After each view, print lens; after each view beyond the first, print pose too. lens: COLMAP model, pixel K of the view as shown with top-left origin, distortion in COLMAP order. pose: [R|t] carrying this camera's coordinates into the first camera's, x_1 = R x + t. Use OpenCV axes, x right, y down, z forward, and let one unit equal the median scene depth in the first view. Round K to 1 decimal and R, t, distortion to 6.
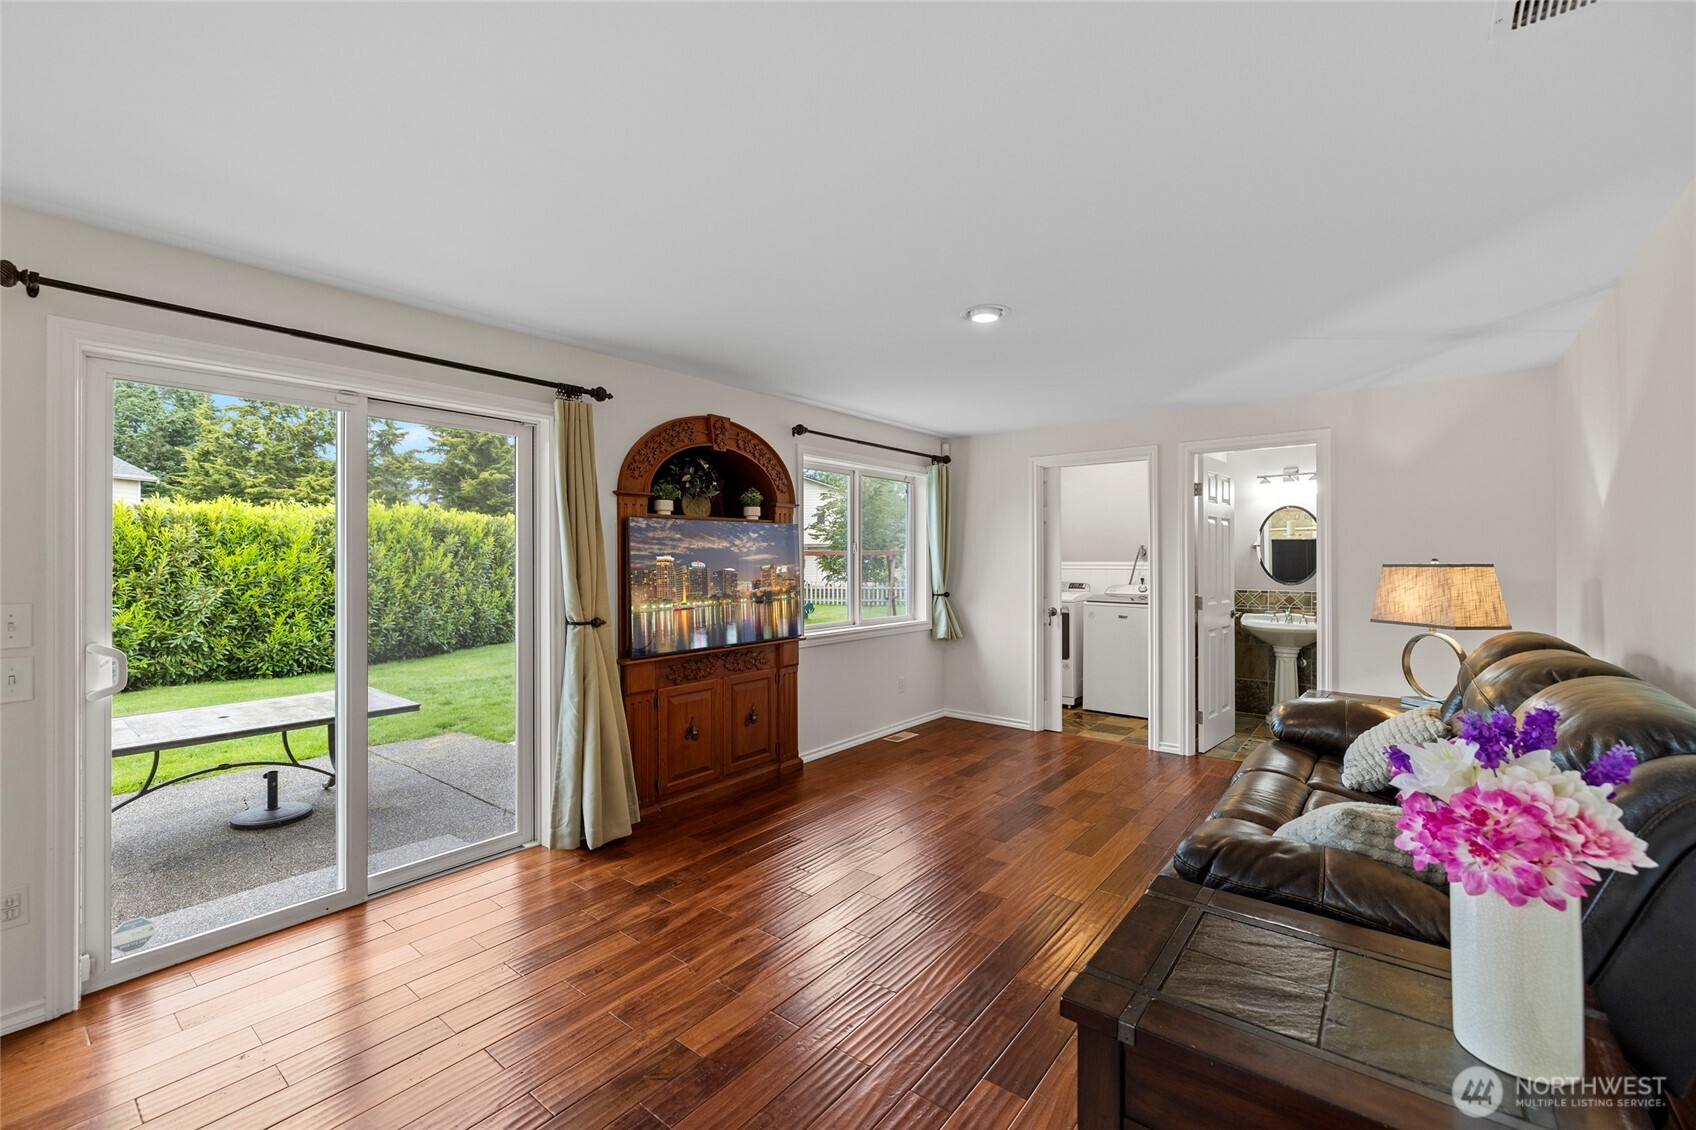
lens RADIAL K [[714.3, 0, 846.8], [0, 714.3, 558.4], [0, 0, 1]] dist [0.000650, 0.000177]
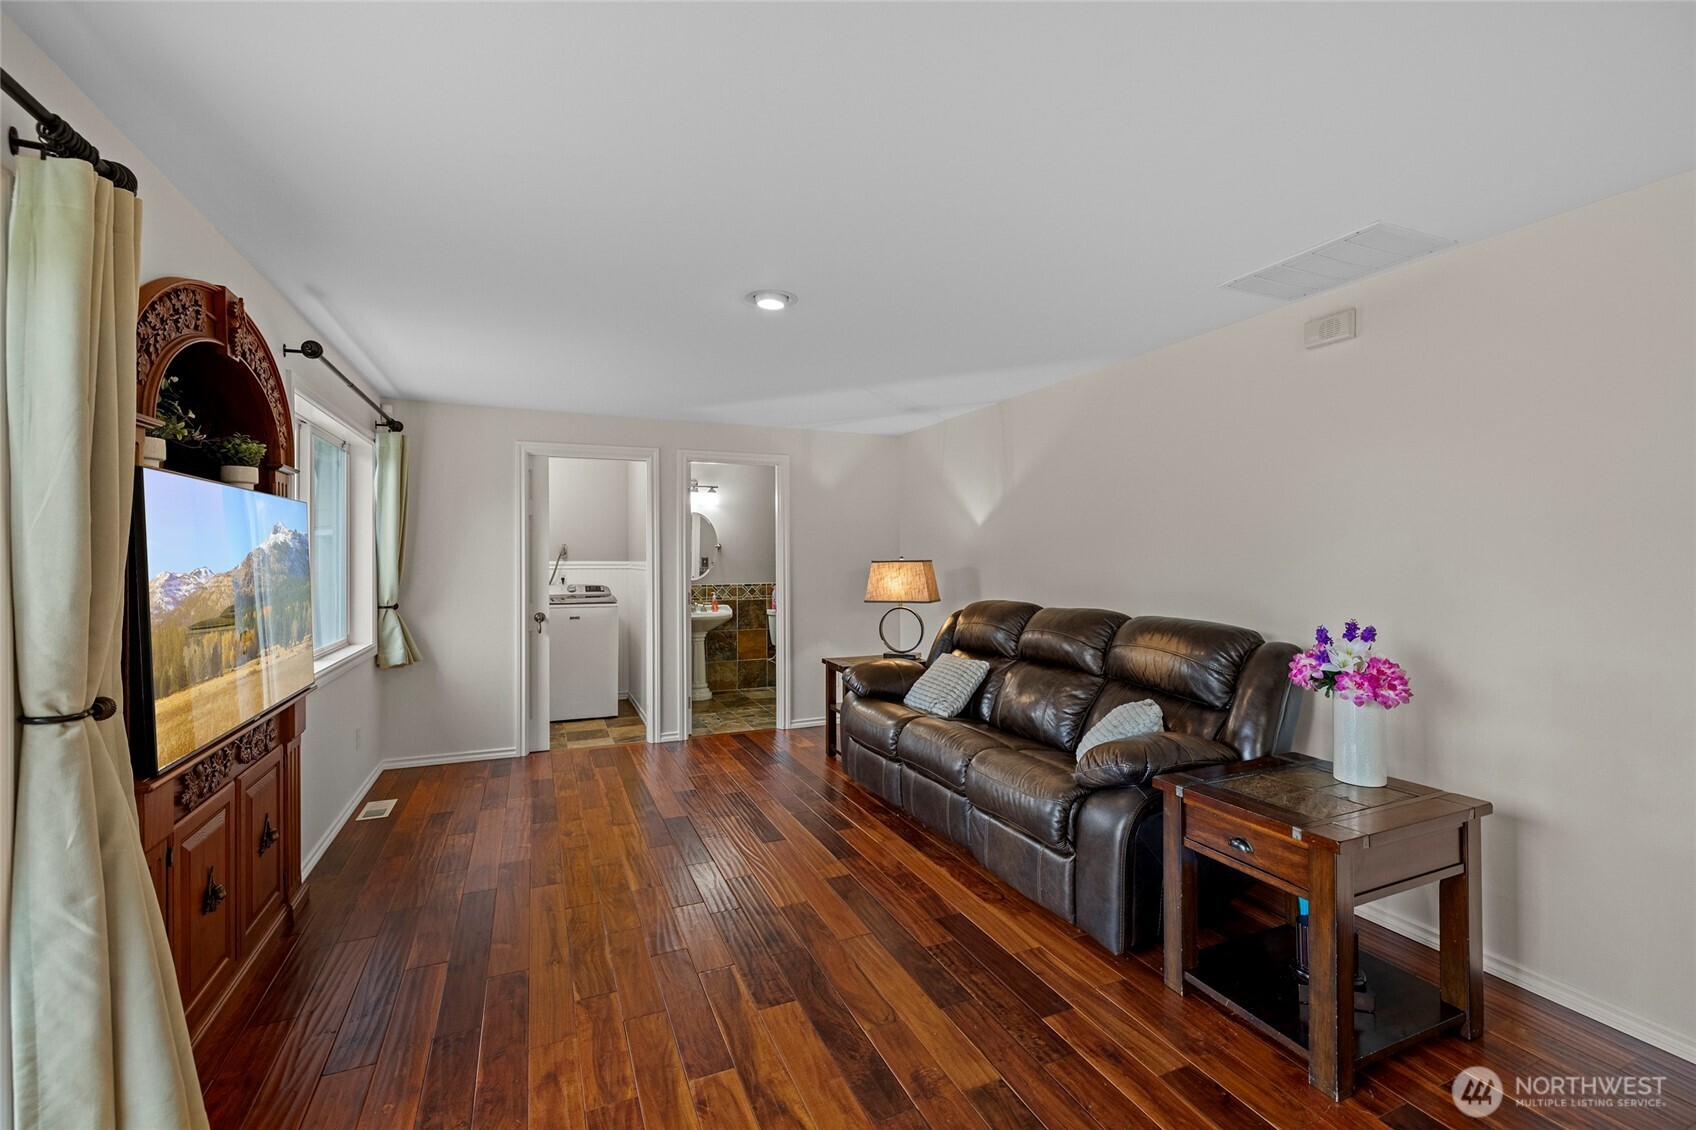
lens RADIAL K [[710.9, 0, 837.7], [0, 710.9, 552.7], [0, 0, 1]] dist [-0.000366, 0.000115]
pose [[0.473101, 0.004293, 0.880998, -0.405108], [0.002296, 0.999979, -0.006106, 0.000397], [-0.881005, 0.004912, 0.473081, 0.320546]]
